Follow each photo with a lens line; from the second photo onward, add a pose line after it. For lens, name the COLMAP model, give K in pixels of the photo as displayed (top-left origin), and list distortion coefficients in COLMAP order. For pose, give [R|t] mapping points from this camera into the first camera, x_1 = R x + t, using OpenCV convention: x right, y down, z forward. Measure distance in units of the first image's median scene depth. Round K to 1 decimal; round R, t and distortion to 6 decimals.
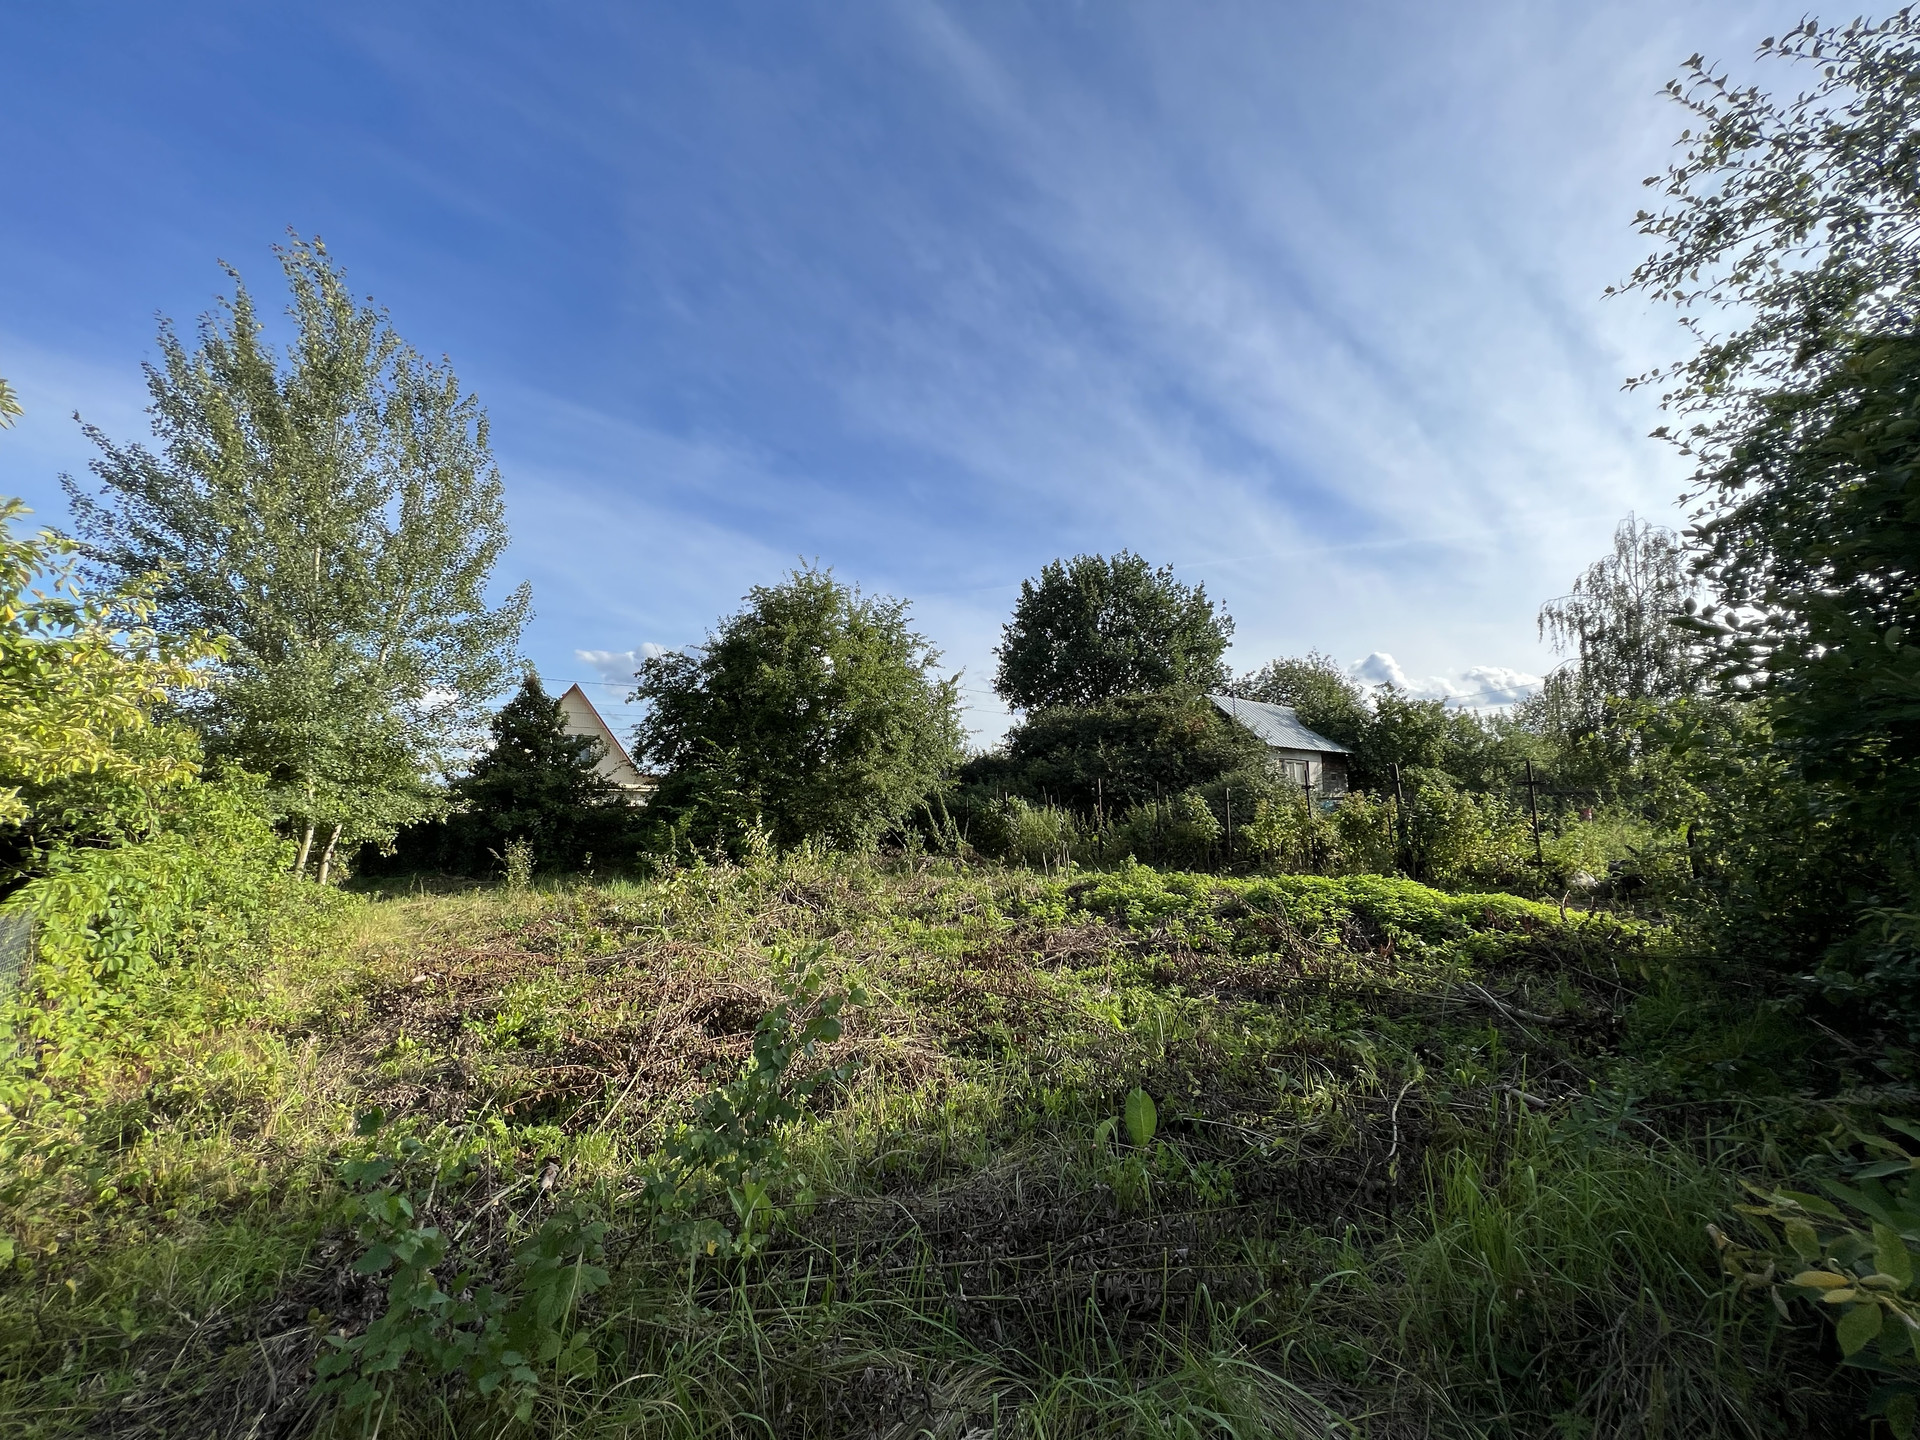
lens RADIAL K [[769.6, 0, 960.0], [0, 769.6, 720.0], [0, 0, 1]] dist [0.001655, 0.000078]
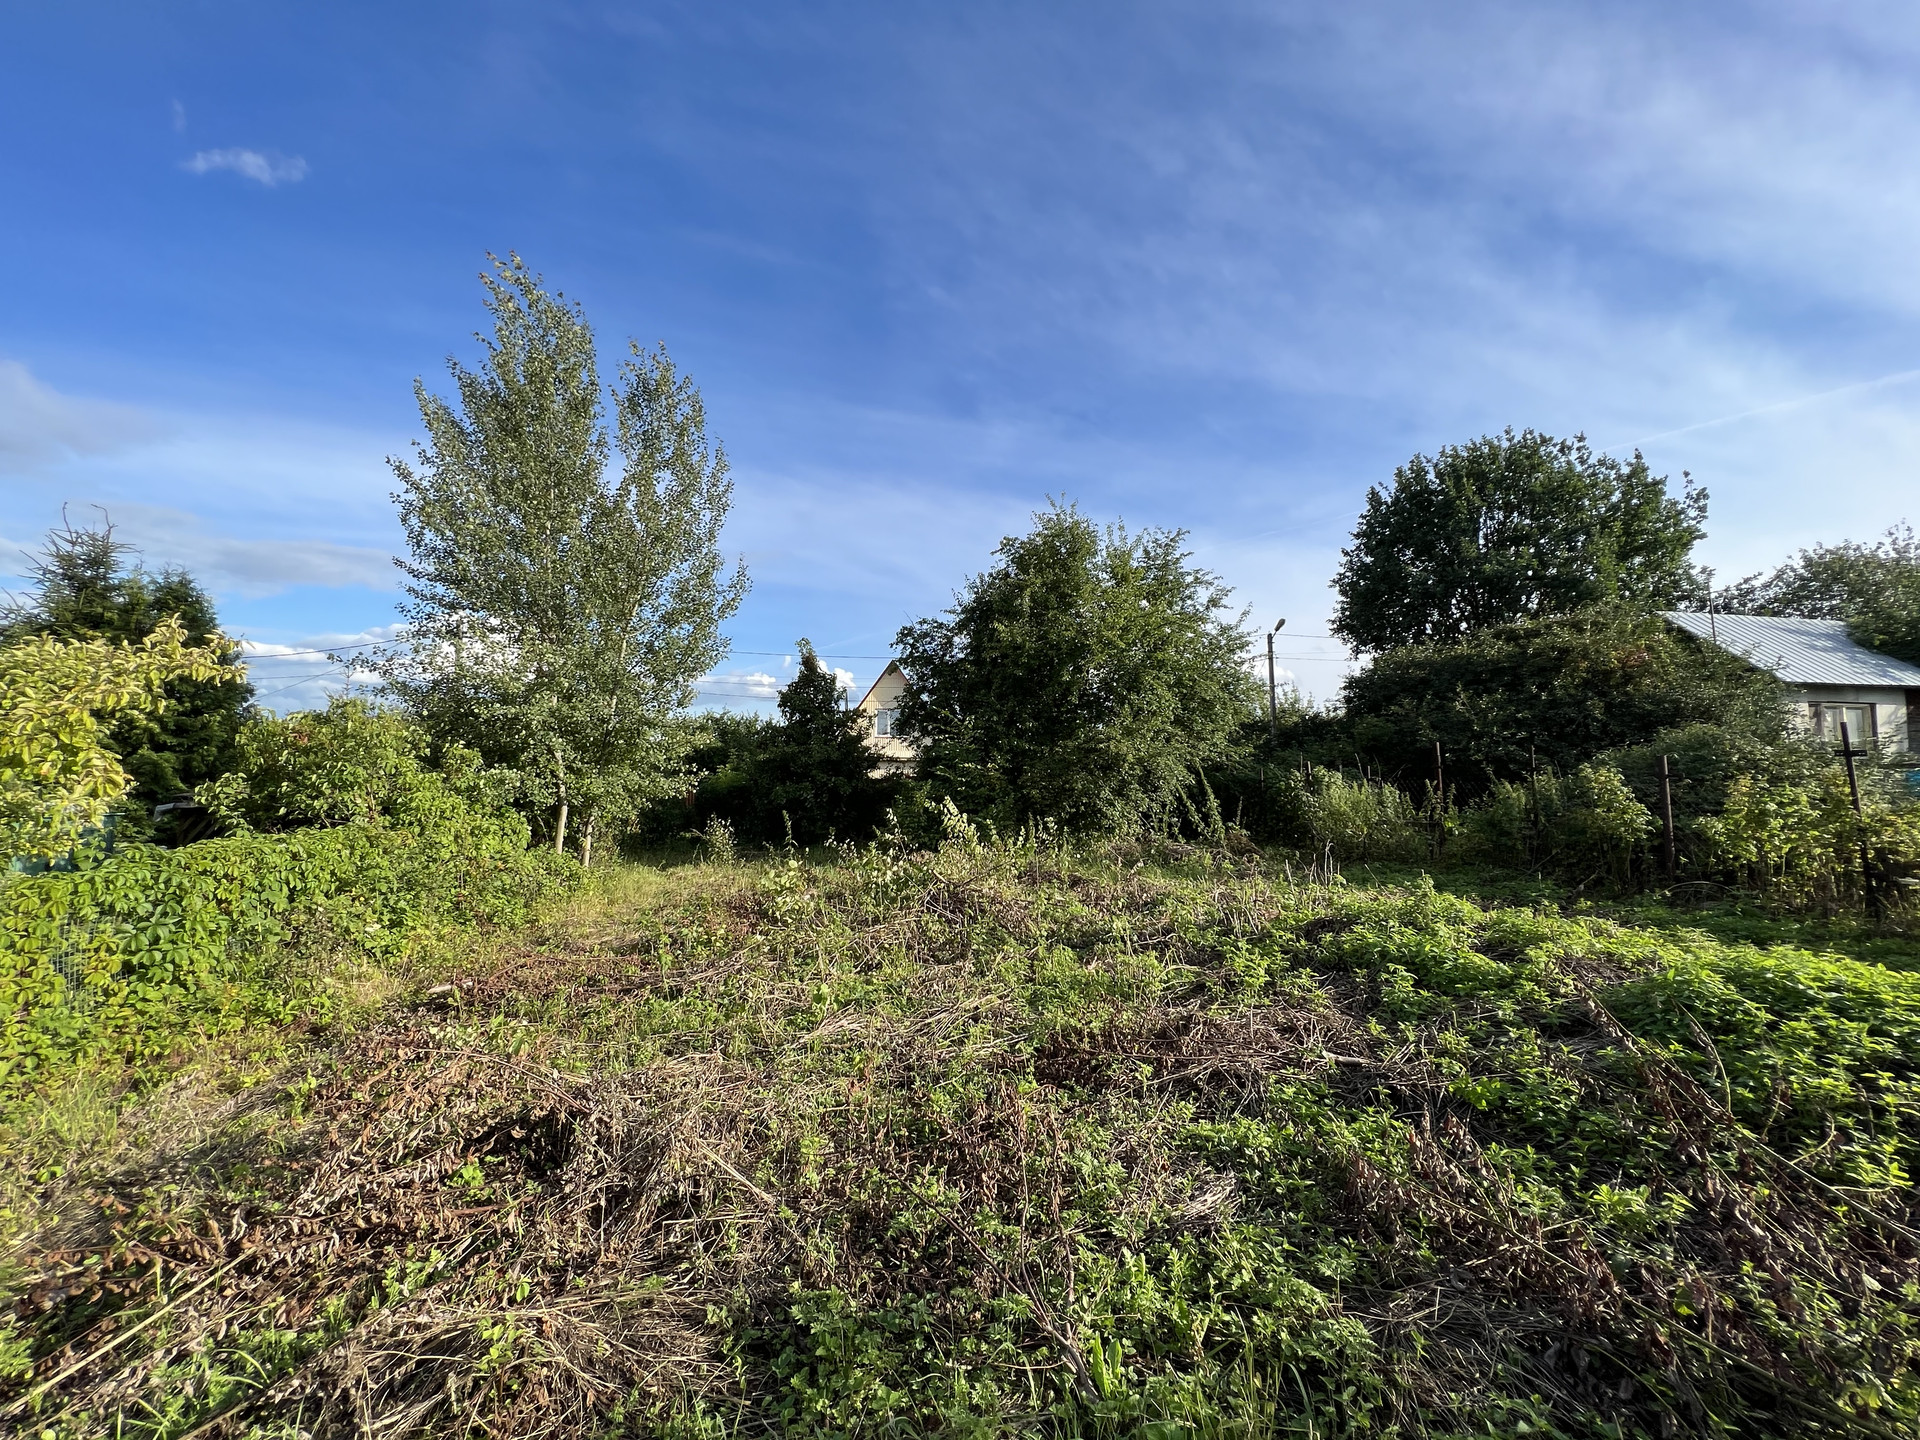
lens RADIAL K [[769.6, 0, 960.0], [0, 769.6, 720.0], [0, 0, 1]] dist [0.001655, 0.000078]
pose [[0.898228, -0.032931, -0.438295, 0.080088], [0.053662, 0.997946, 0.034993, 0.007031], [0.436242, -0.054951, 0.898150, 0.150912]]
